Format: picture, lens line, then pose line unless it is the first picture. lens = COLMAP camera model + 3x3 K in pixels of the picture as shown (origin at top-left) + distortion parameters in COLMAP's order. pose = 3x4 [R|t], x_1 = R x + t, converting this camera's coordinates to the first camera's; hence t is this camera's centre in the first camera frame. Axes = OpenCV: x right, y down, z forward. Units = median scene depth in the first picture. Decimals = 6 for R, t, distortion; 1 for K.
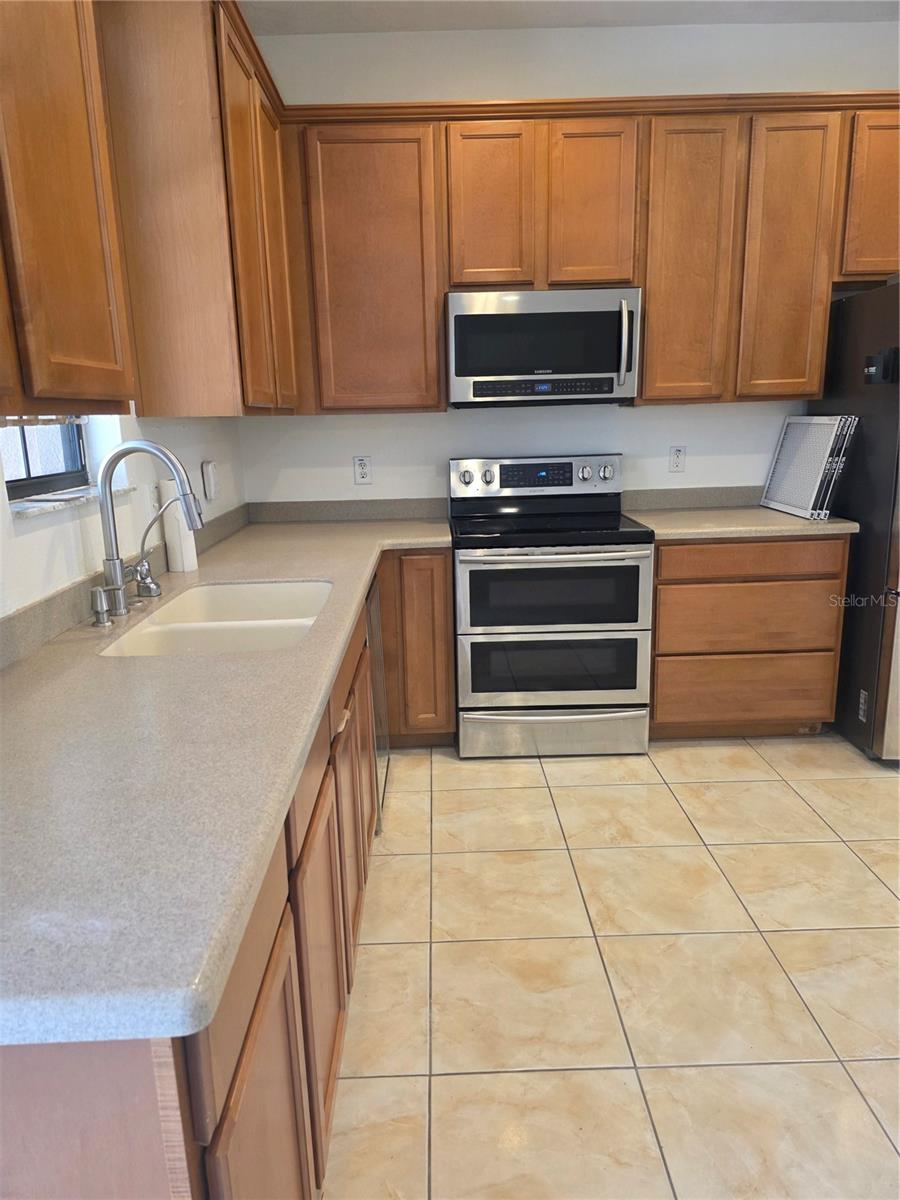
lens RADIAL K [[809.8, 0, 444.9], [0, 809.8, 586.7], [0, 0, 1]] dist [0.064995, -0.068686]
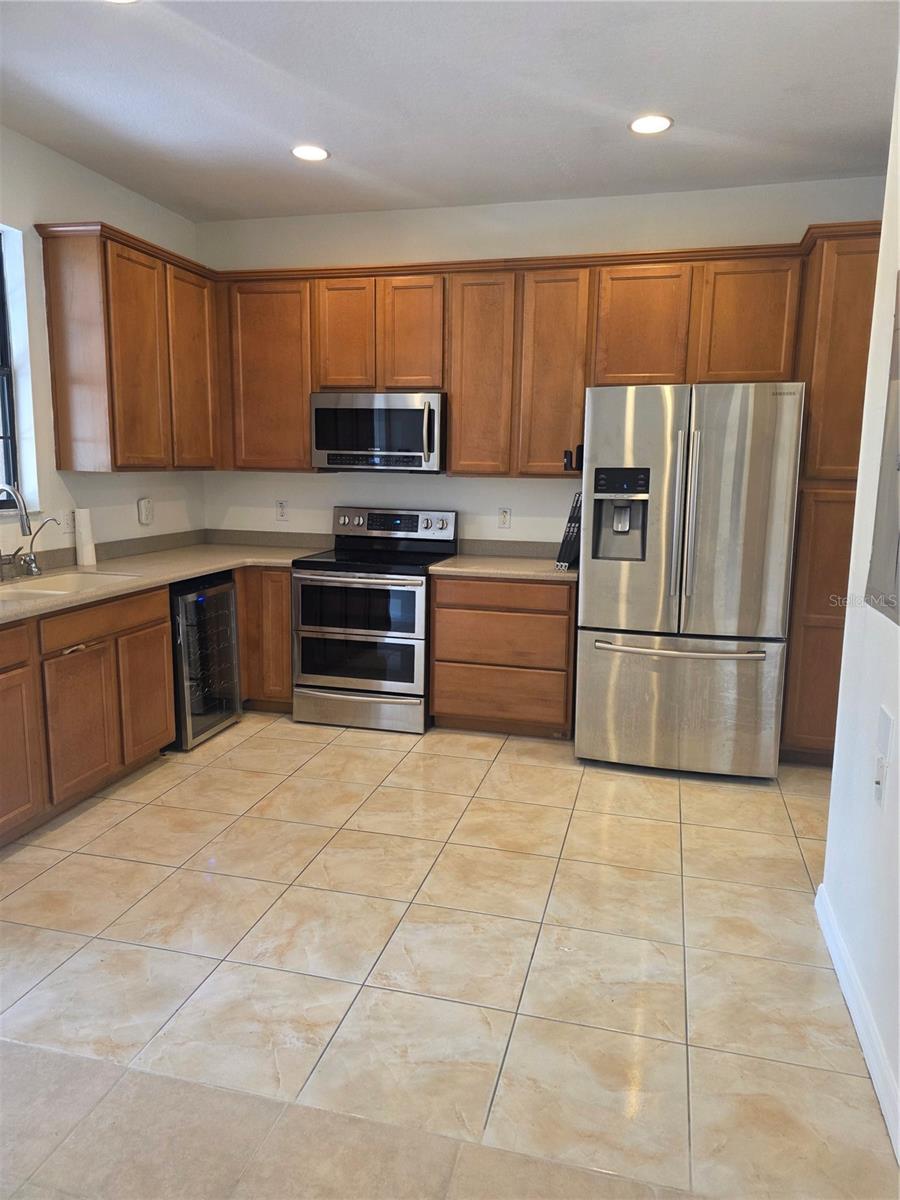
lens RADIAL K [[803.8, 0, 459.2], [0, 803.8, 568.1], [0, 0, 1]] dist [0.124290, -0.177906]
pose [[0.963481, 0.076540, -0.256605, 0.651564], [-0.096047, 0.993295, -0.064349, 0.015570], [0.249960, 0.086645, 0.964372, -0.294859]]
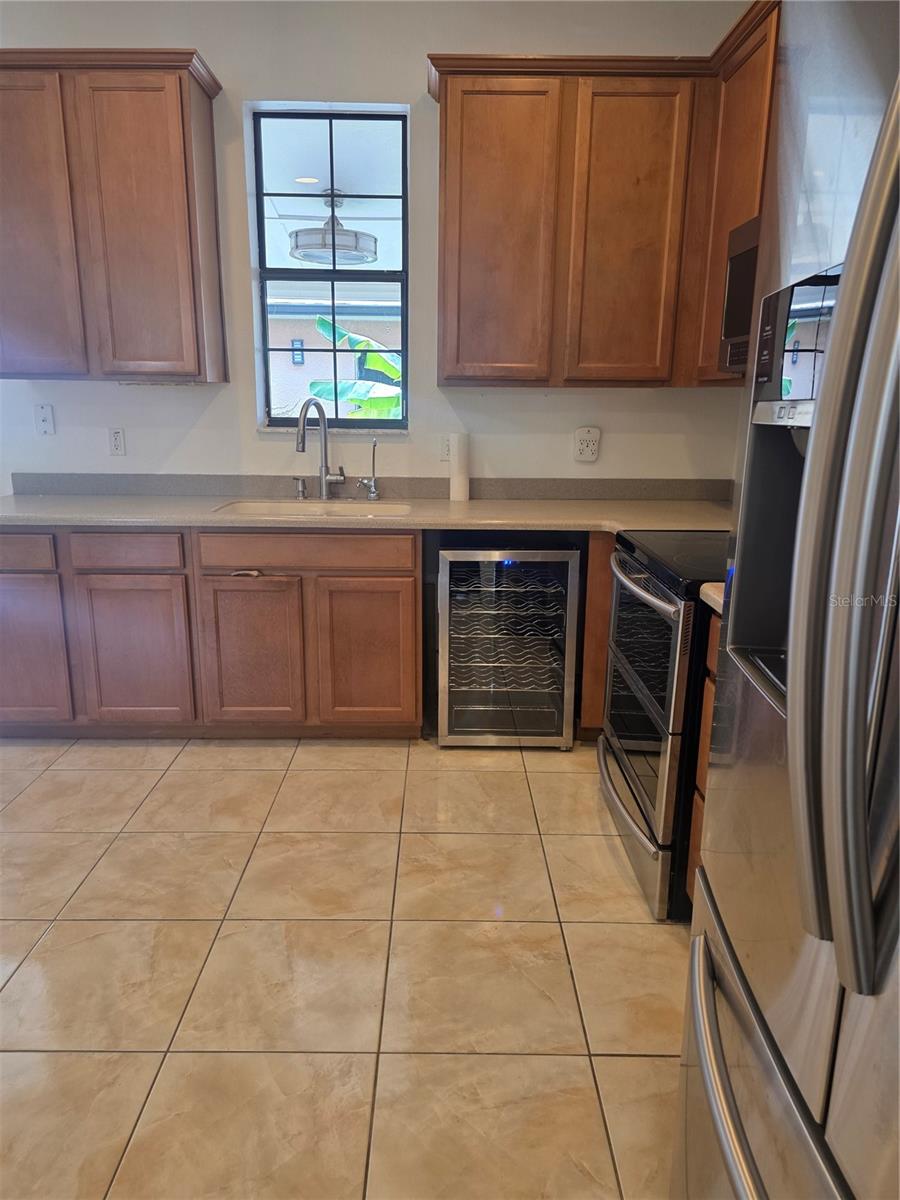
lens RADIAL K [[809.8, 0, 444.9], [0, 809.8, 586.7], [0, 0, 1]] dist [0.064995, -0.068686]
pose [[-0.012949, 0.253515, -0.967245, 0.852069], [-0.219446, 0.943022, 0.250104, -0.179771], [0.975539, 0.215497, 0.043422, 0.784291]]
